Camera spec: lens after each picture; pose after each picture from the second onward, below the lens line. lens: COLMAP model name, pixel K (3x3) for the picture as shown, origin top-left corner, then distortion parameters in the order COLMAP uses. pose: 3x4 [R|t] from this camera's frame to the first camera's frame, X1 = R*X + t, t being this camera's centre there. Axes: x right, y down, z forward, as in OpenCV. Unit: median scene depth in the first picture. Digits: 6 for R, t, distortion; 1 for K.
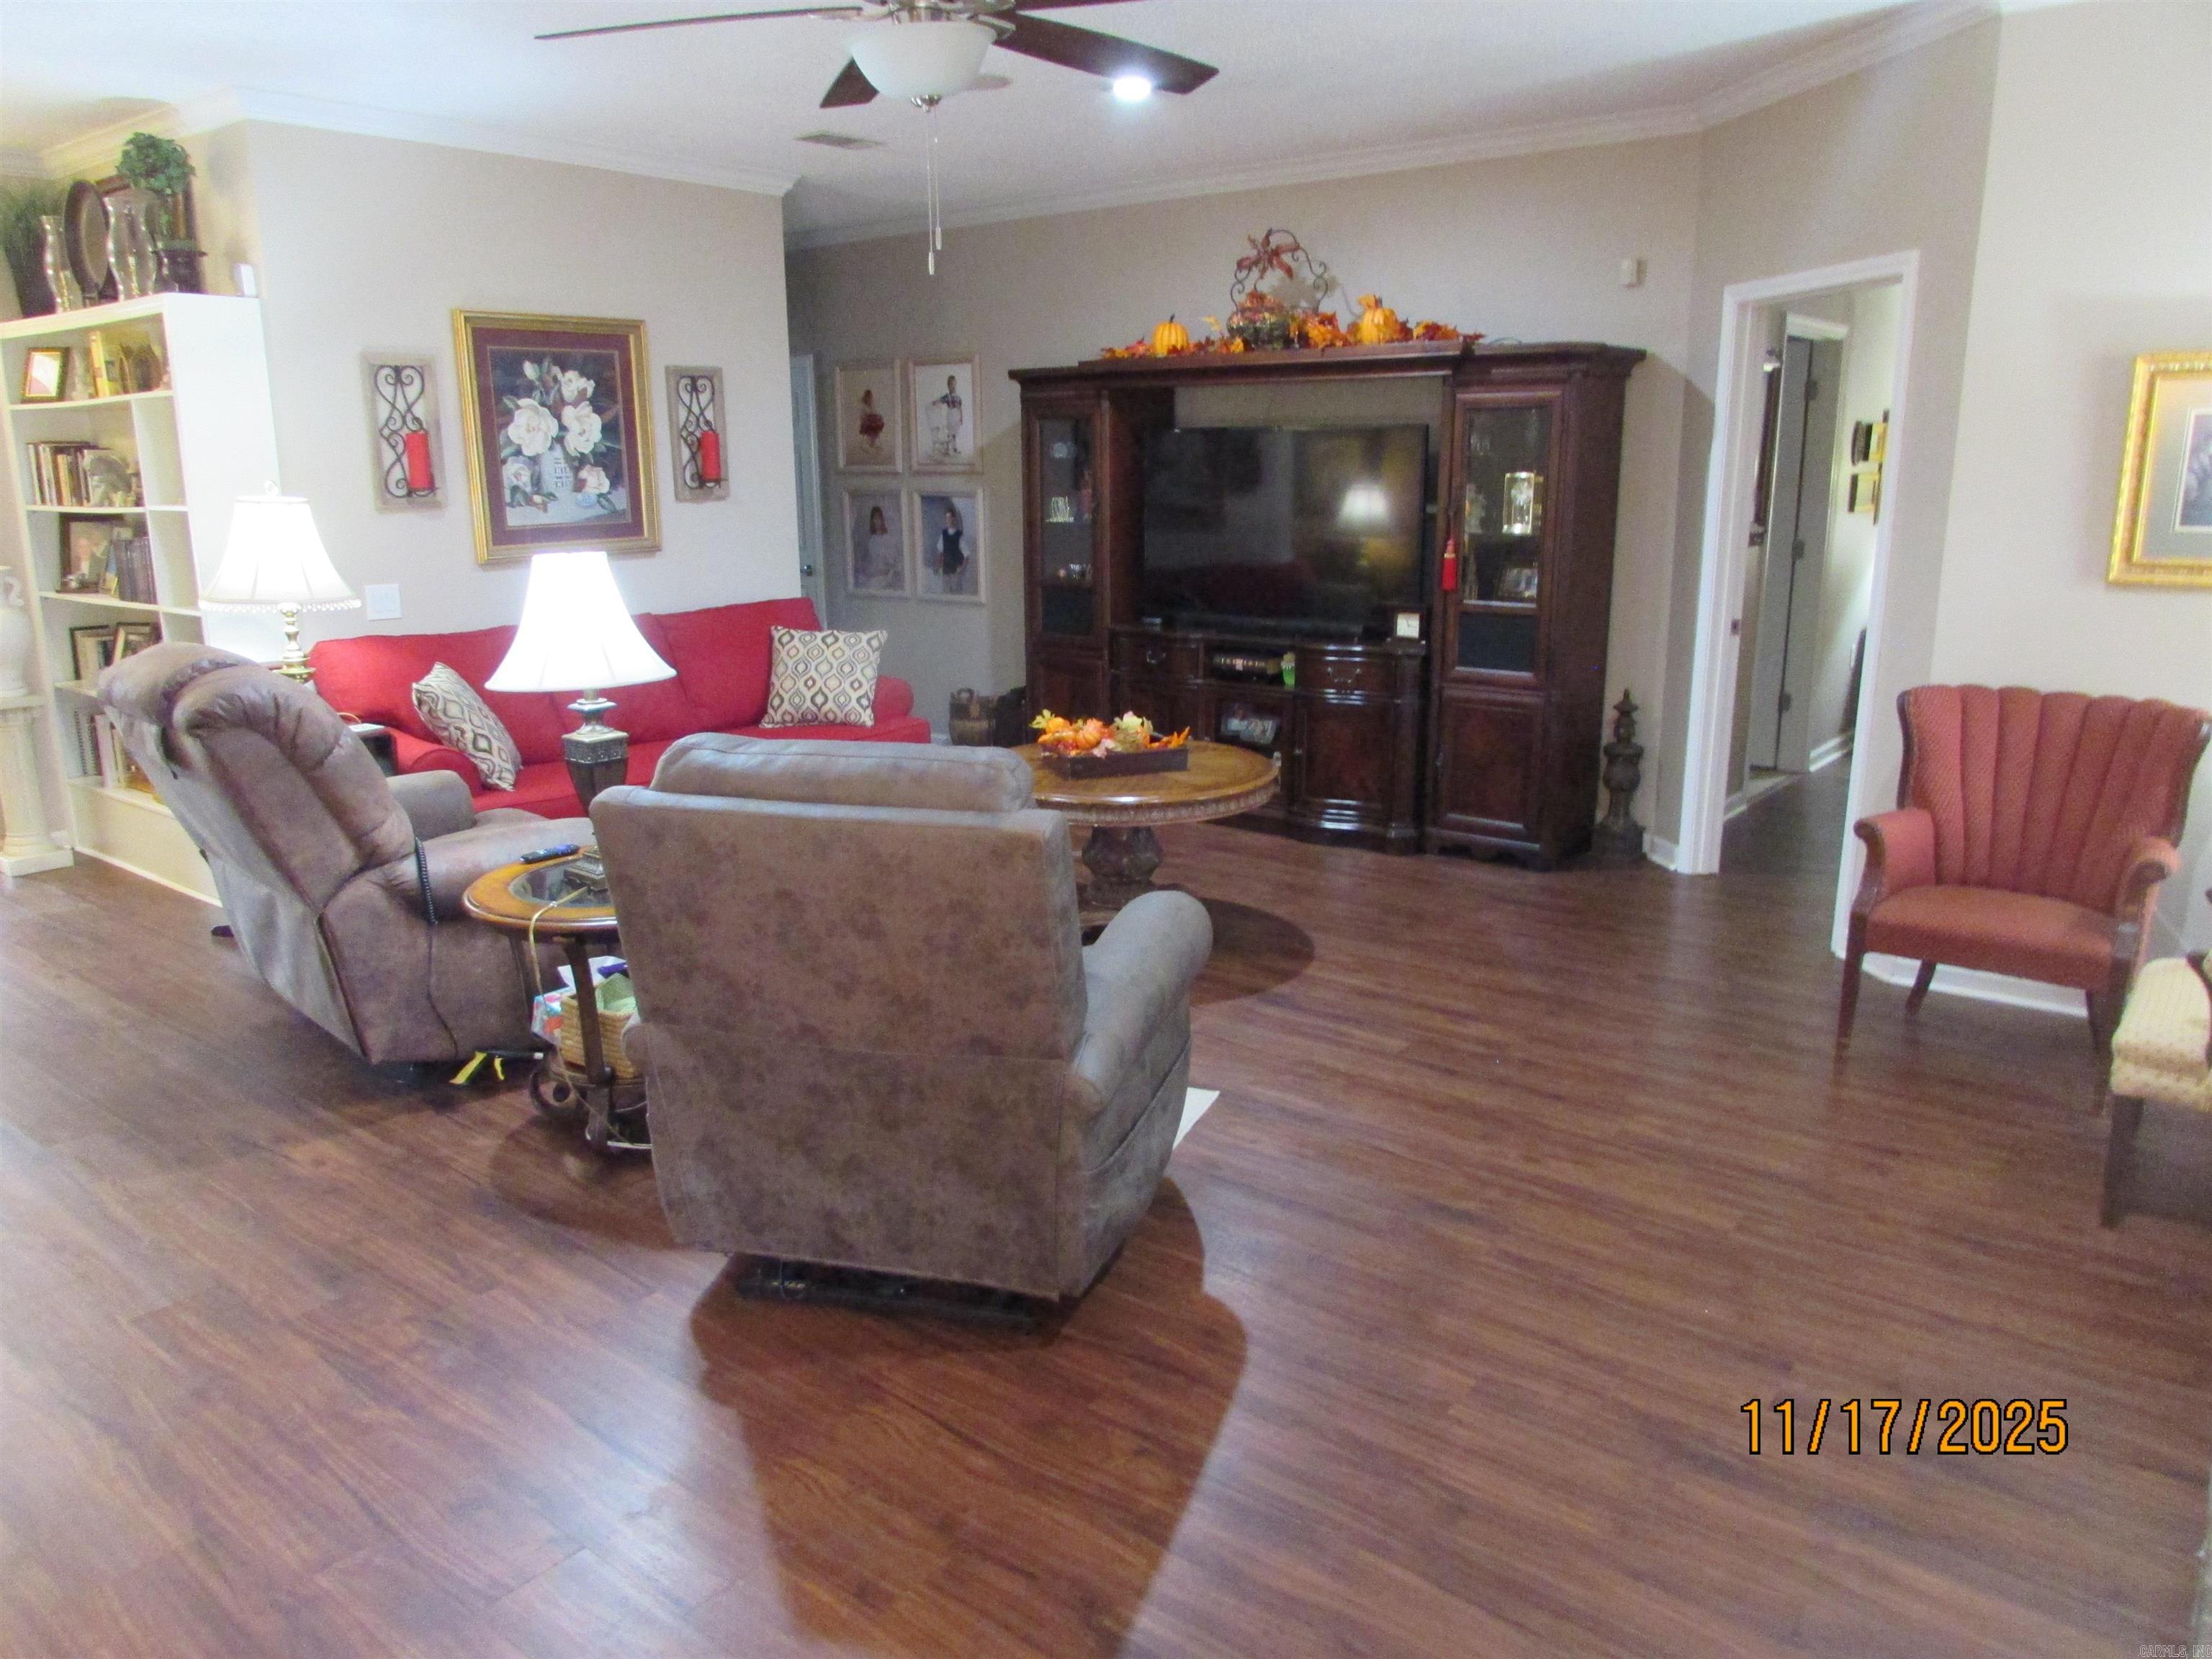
lens RADIAL K [[1582.0, 0, 1103.6], [0, 1582.0, 824.9], [0, 0, 1]] dist [-0.021543, -0.004151]
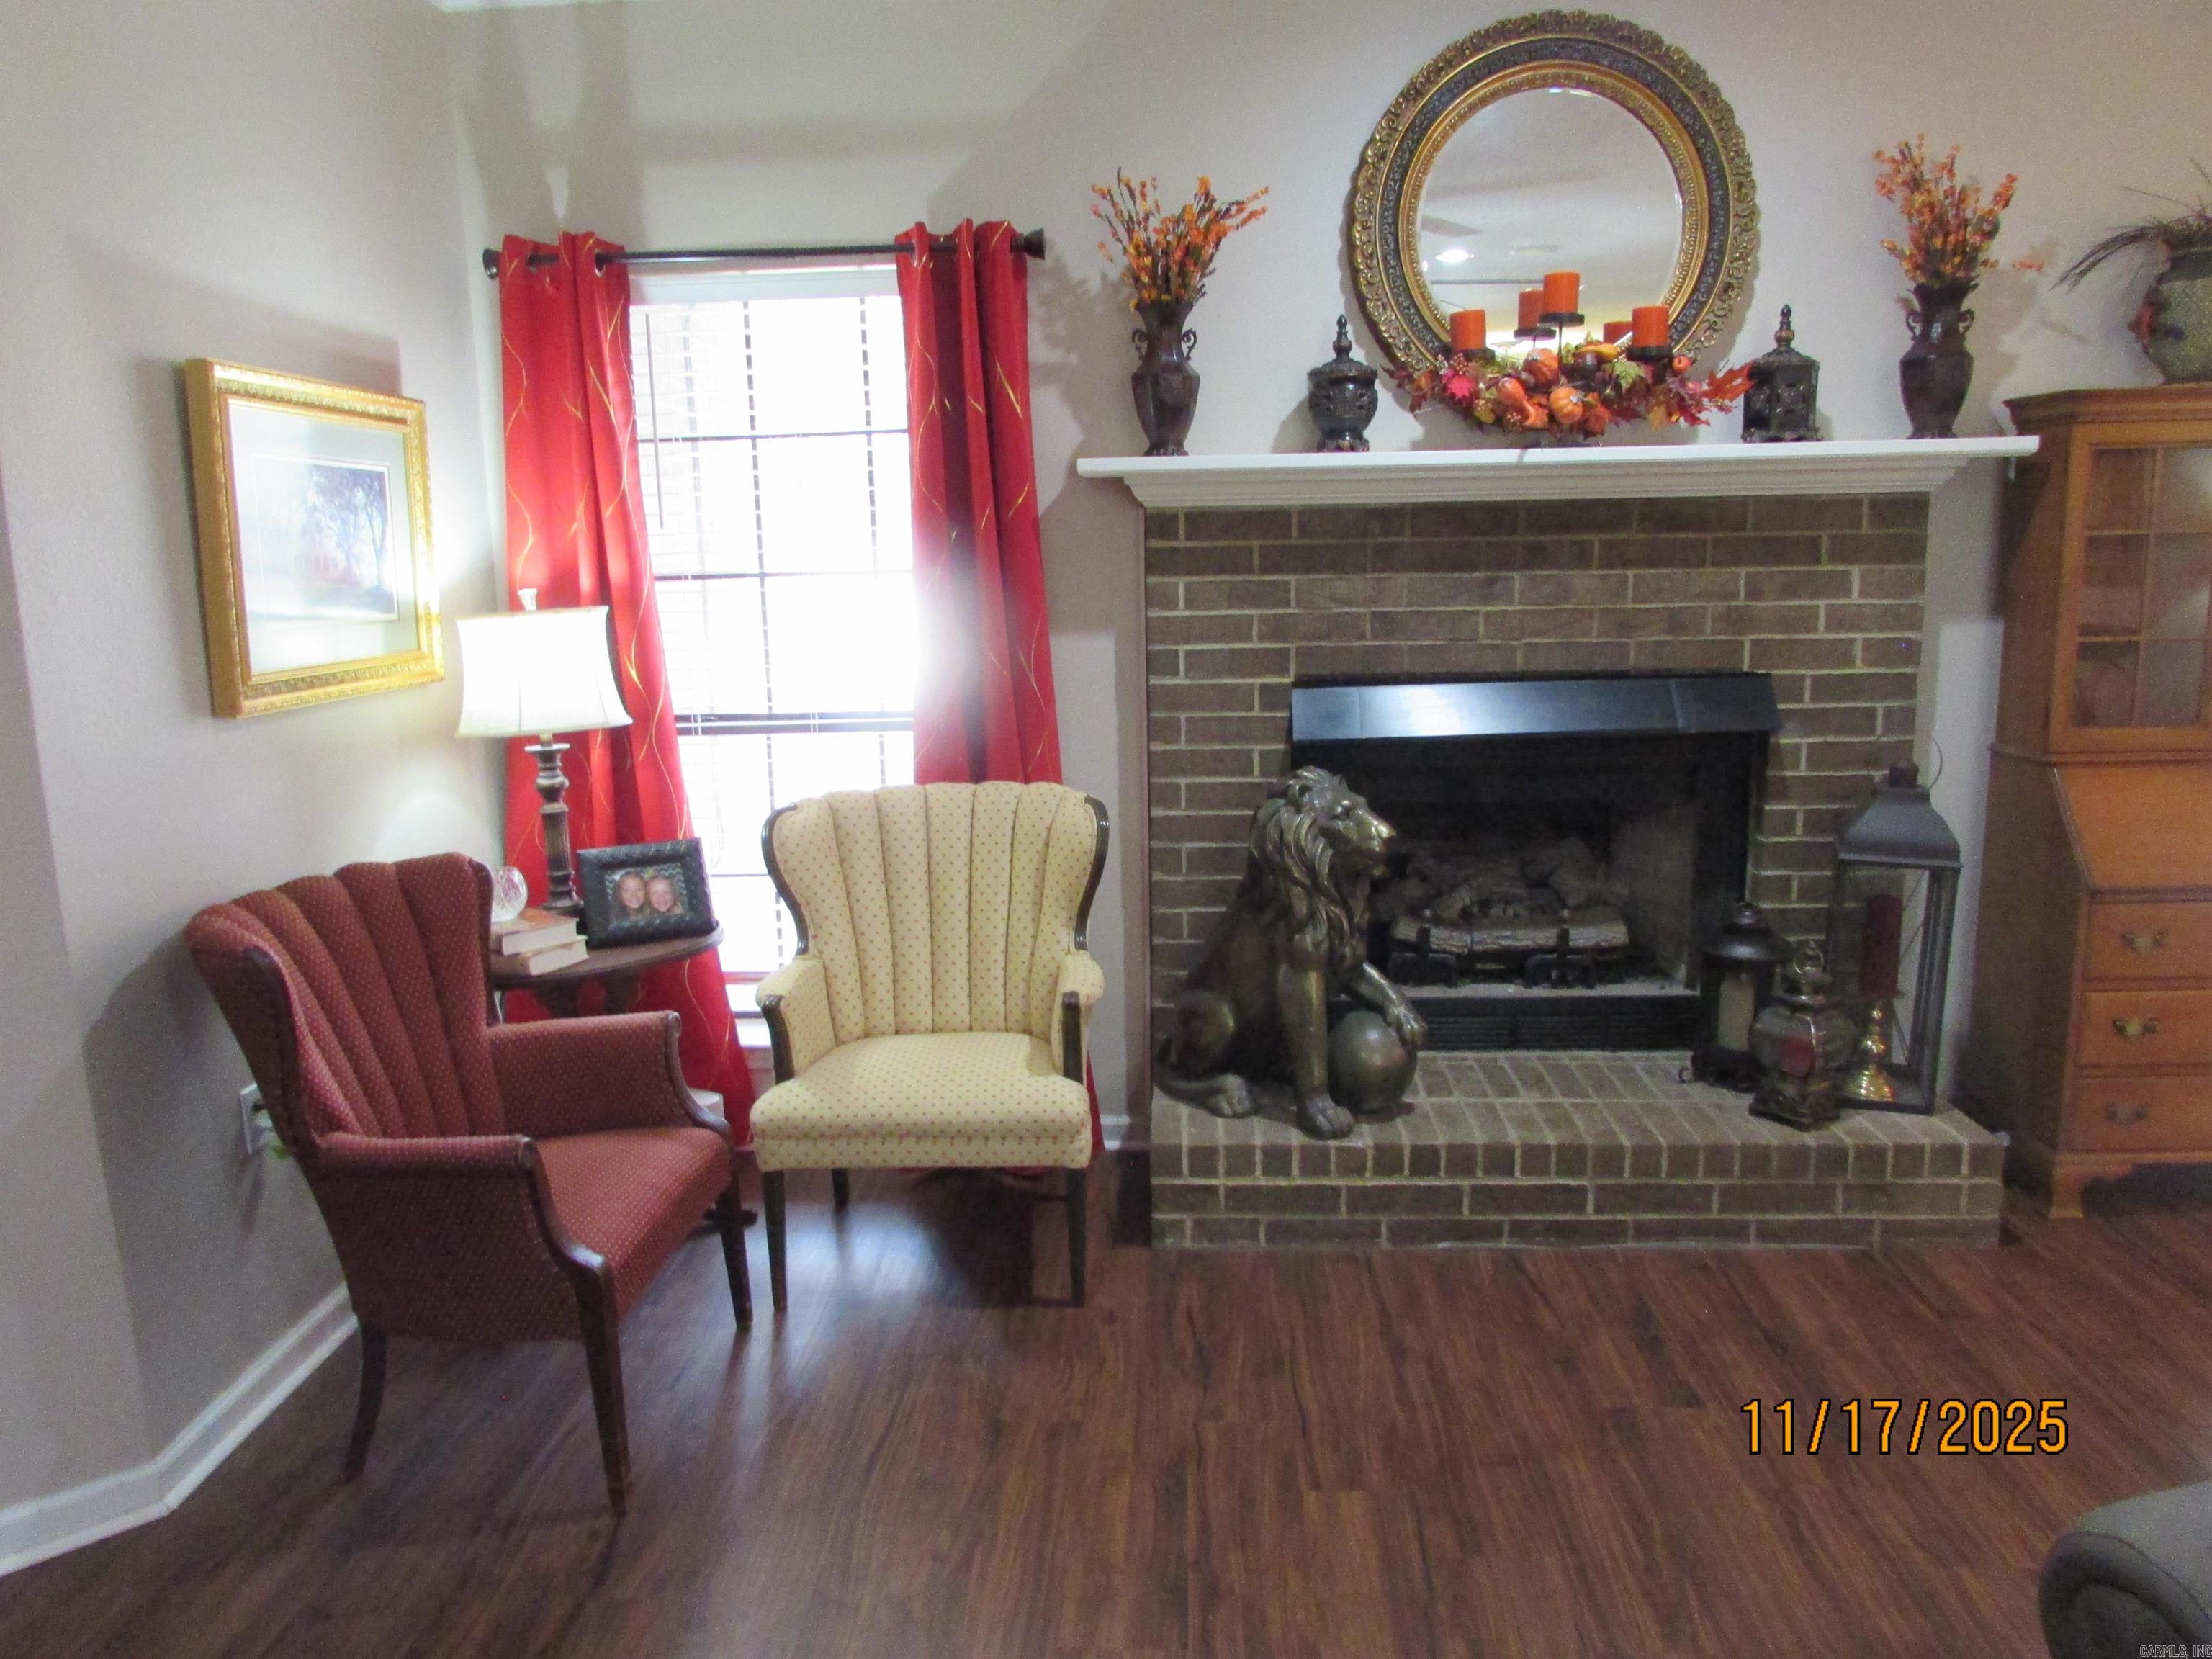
lens RADIAL K [[1582.0, 0, 1103.6], [0, 1582.0, 824.9], [0, 0, 1]] dist [-0.021543, -0.004151]
pose [[-0.585463, -0.118476, 0.801996, -0.050399], [0.210518, 0.933111, 0.291525, -0.150237], [-0.782889, 0.339511, -0.521360, 0.713973]]
